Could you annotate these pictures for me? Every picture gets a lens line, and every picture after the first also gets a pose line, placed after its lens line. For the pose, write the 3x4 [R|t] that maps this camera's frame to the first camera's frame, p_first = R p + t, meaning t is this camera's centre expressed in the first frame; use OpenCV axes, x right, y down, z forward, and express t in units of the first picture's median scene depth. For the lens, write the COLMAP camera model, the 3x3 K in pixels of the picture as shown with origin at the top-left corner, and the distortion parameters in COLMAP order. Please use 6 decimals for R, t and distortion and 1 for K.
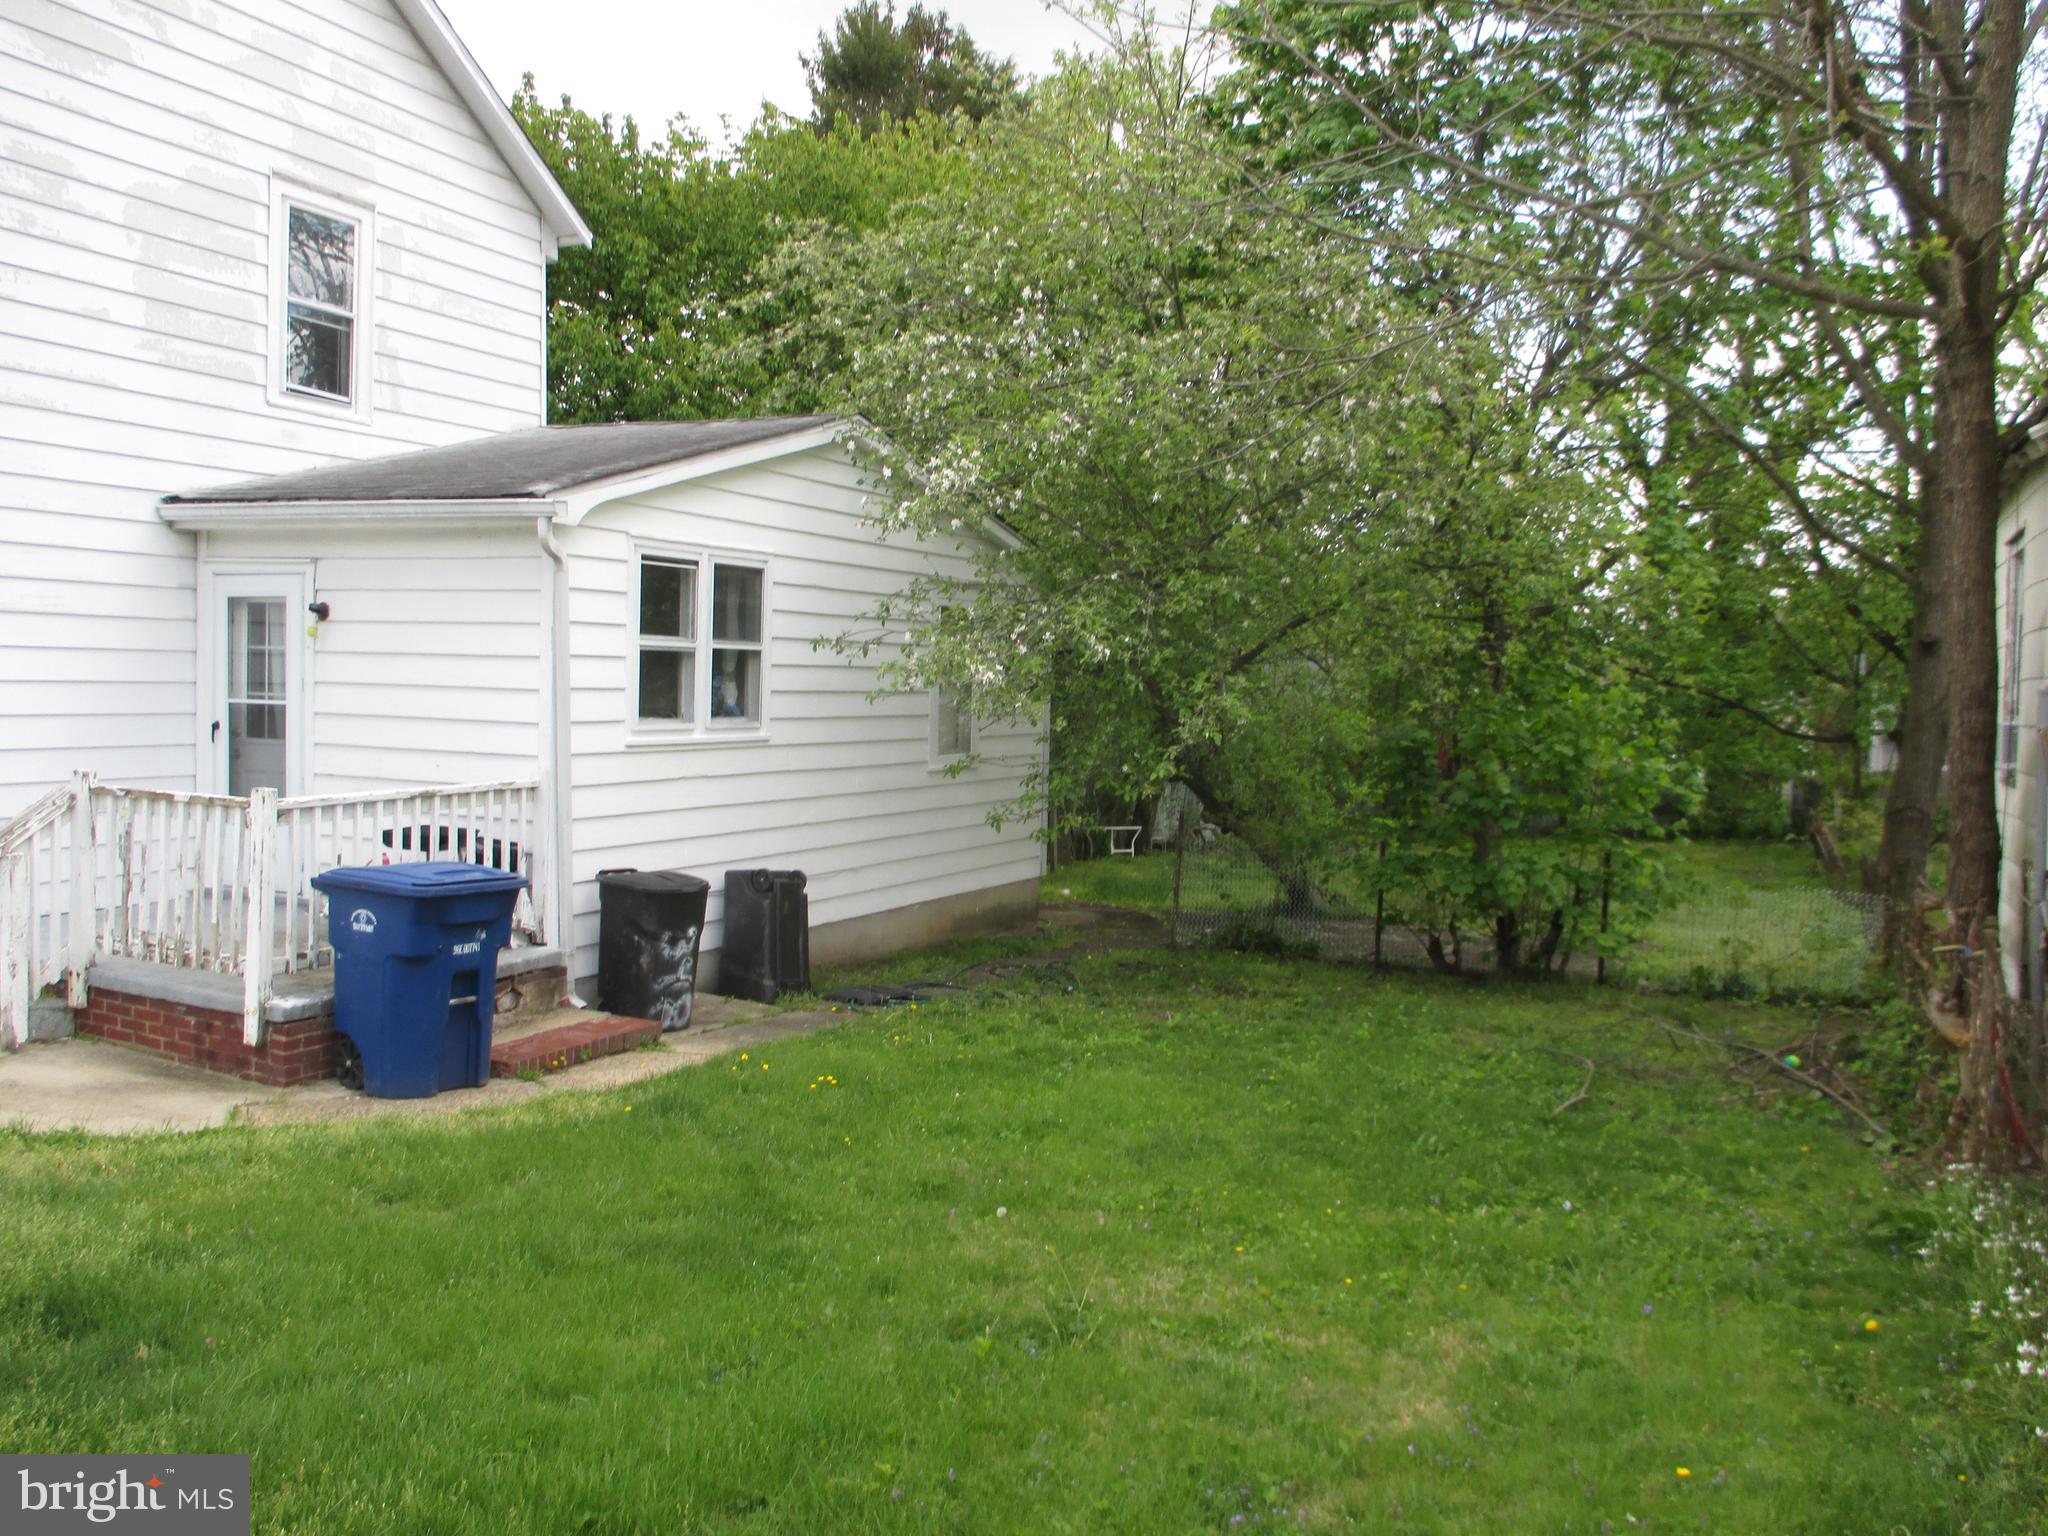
lens RADIAL K [[1671.1, 0, 1024.7], [0, 1671.1, 769.5], [0, 0, 1]] dist [-0.048605, 0.018821]
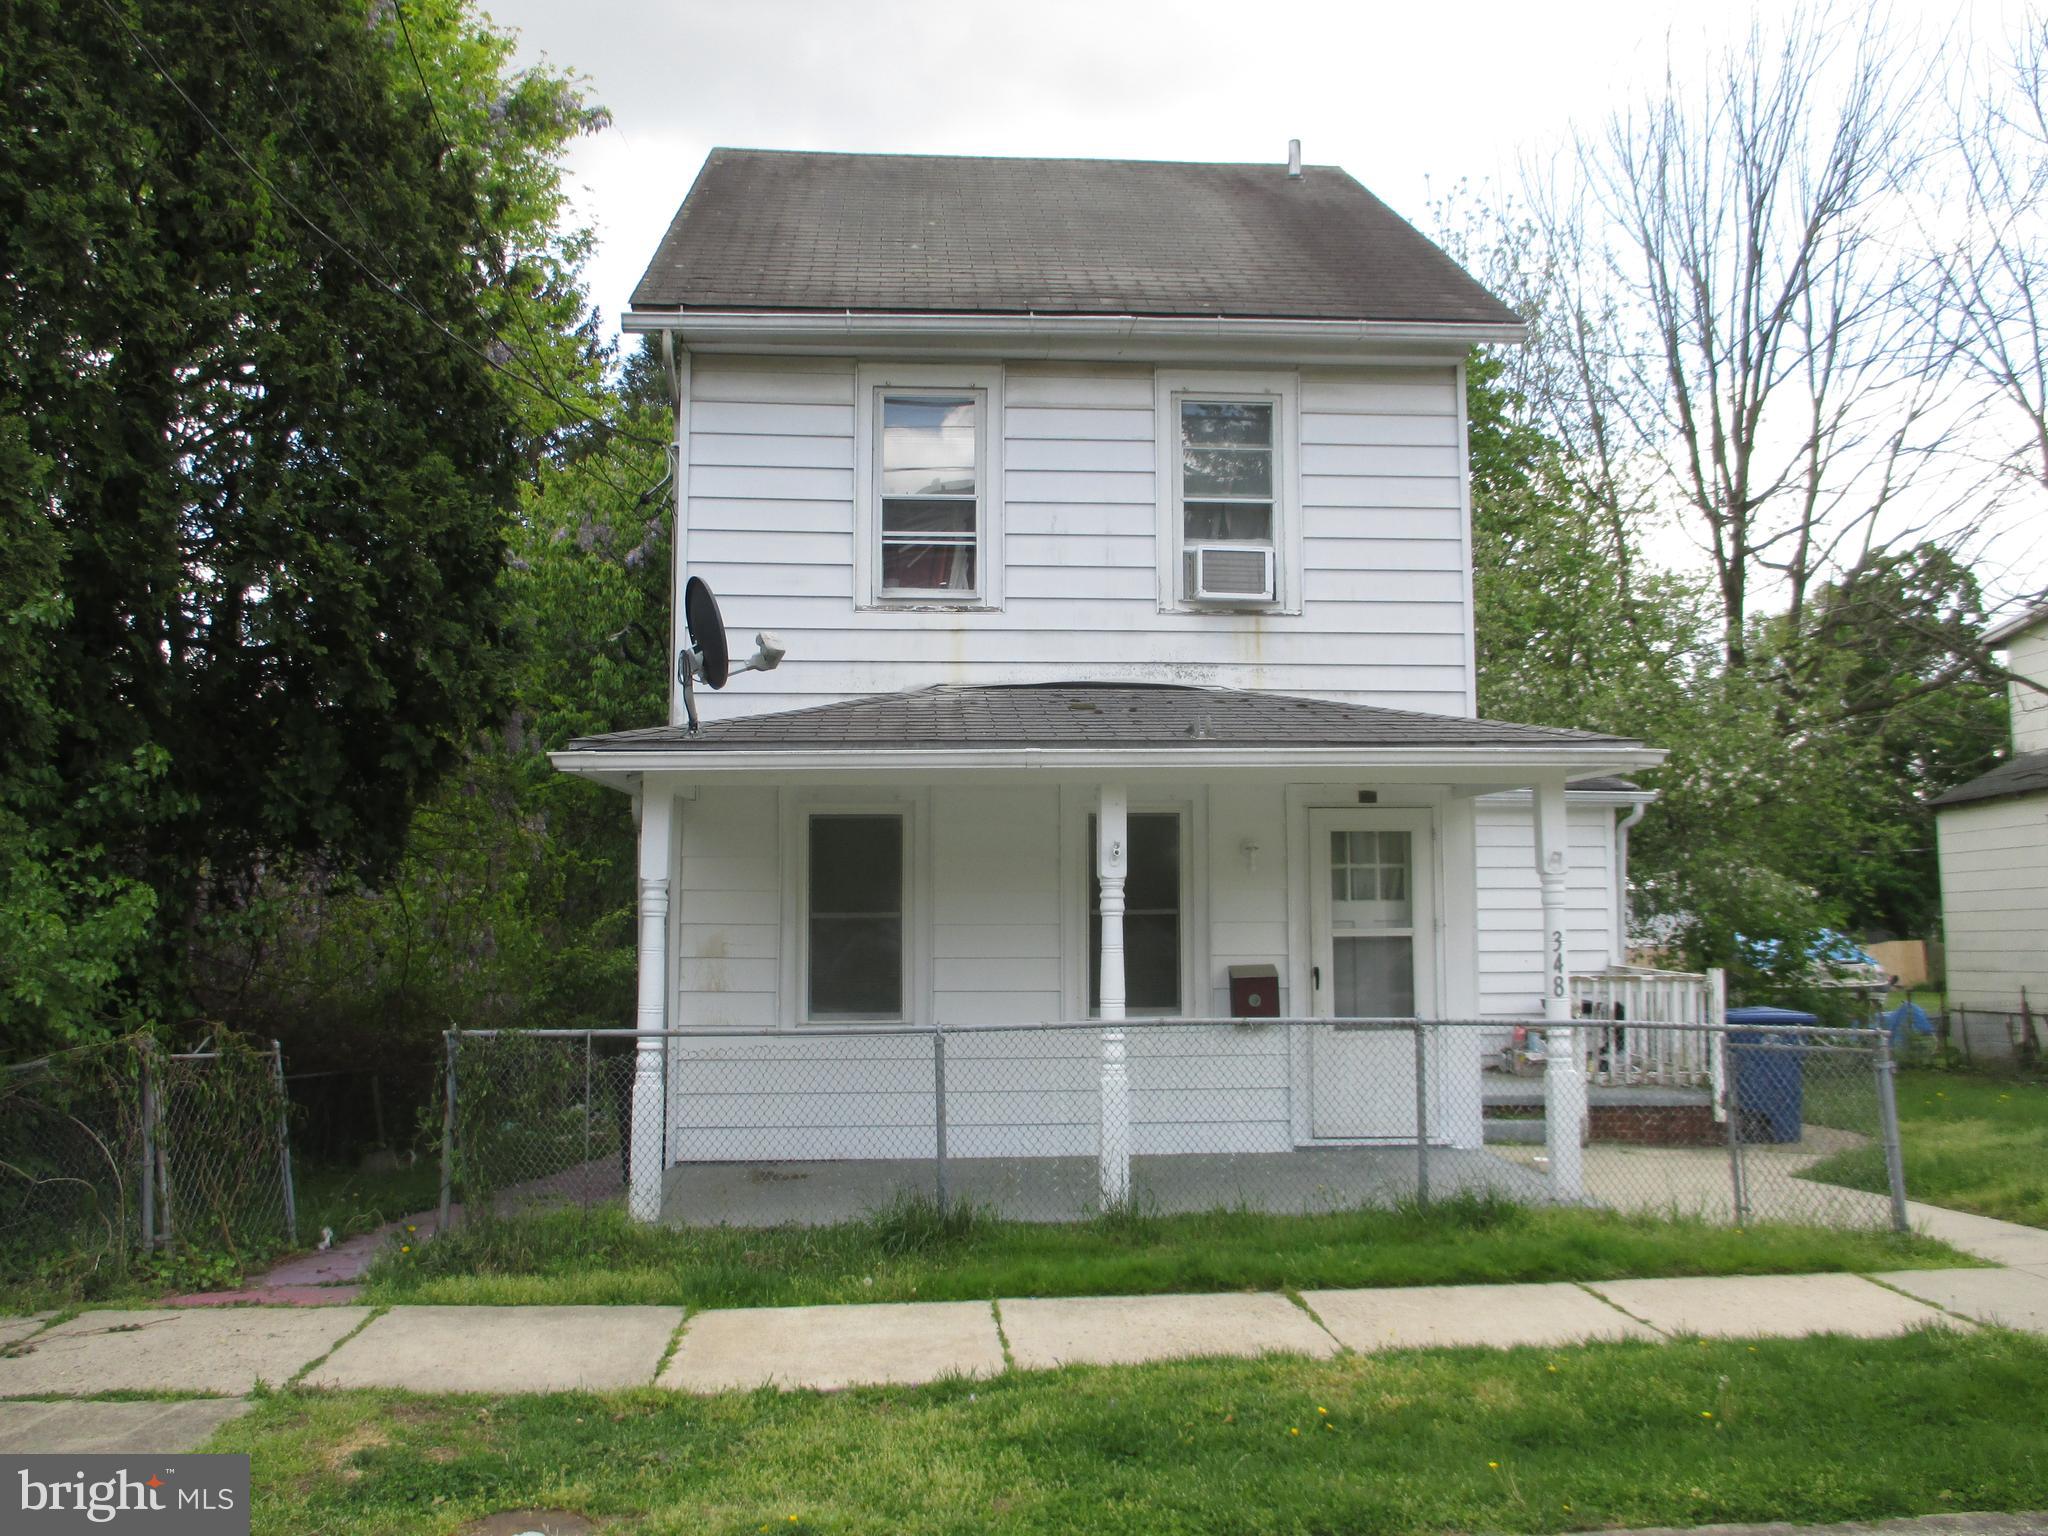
lens RADIAL K [[1671.1, 0, 1026.9], [0, 1671.1, 770.7], [0, 0, 1]] dist [-0.048605, 0.018821]
pose [[0.872644, 0.009411, 0.488266, -1.451515], [0.051944, 0.992354, -0.111961, -0.028279], [-0.485586, 0.123065, 0.865483, -0.121162]]
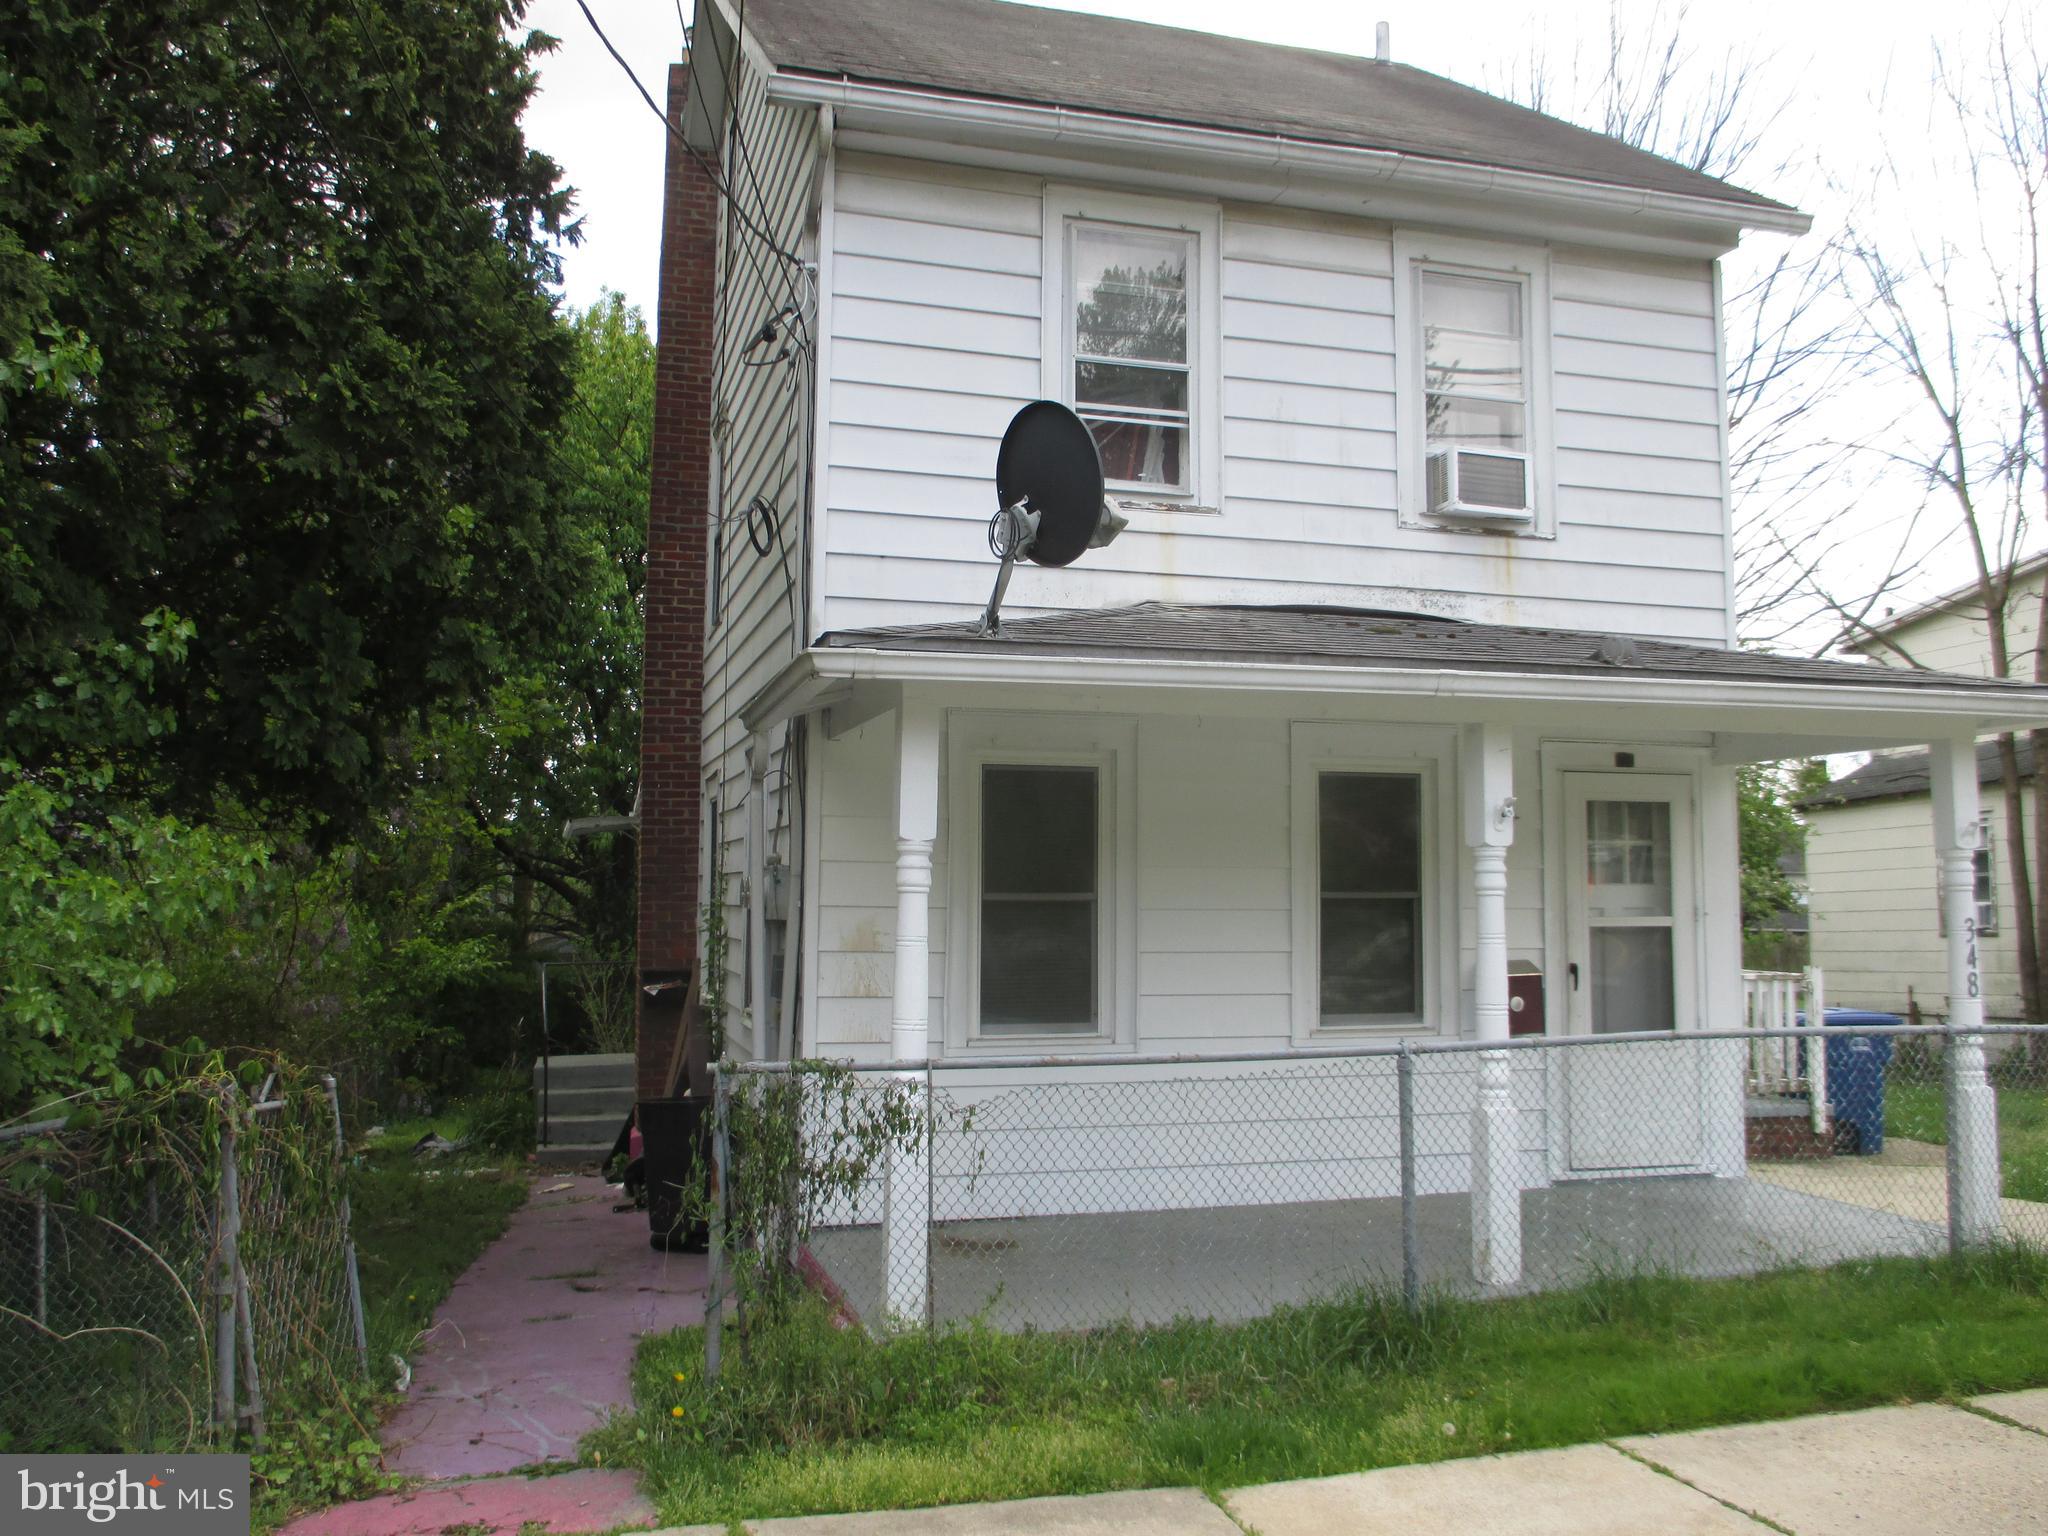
lens RADIAL K [[1671.1, 0, 1019.1], [0, 1671.1, 771.9], [0, 0, 1]] dist [-0.048605, 0.018821]
pose [[0.754419, 0.028414, 0.655778, -1.562363], [0.050342, 0.993615, -0.100966, -0.039456], [-0.654460, 0.109184, 0.748172, 0.226303]]
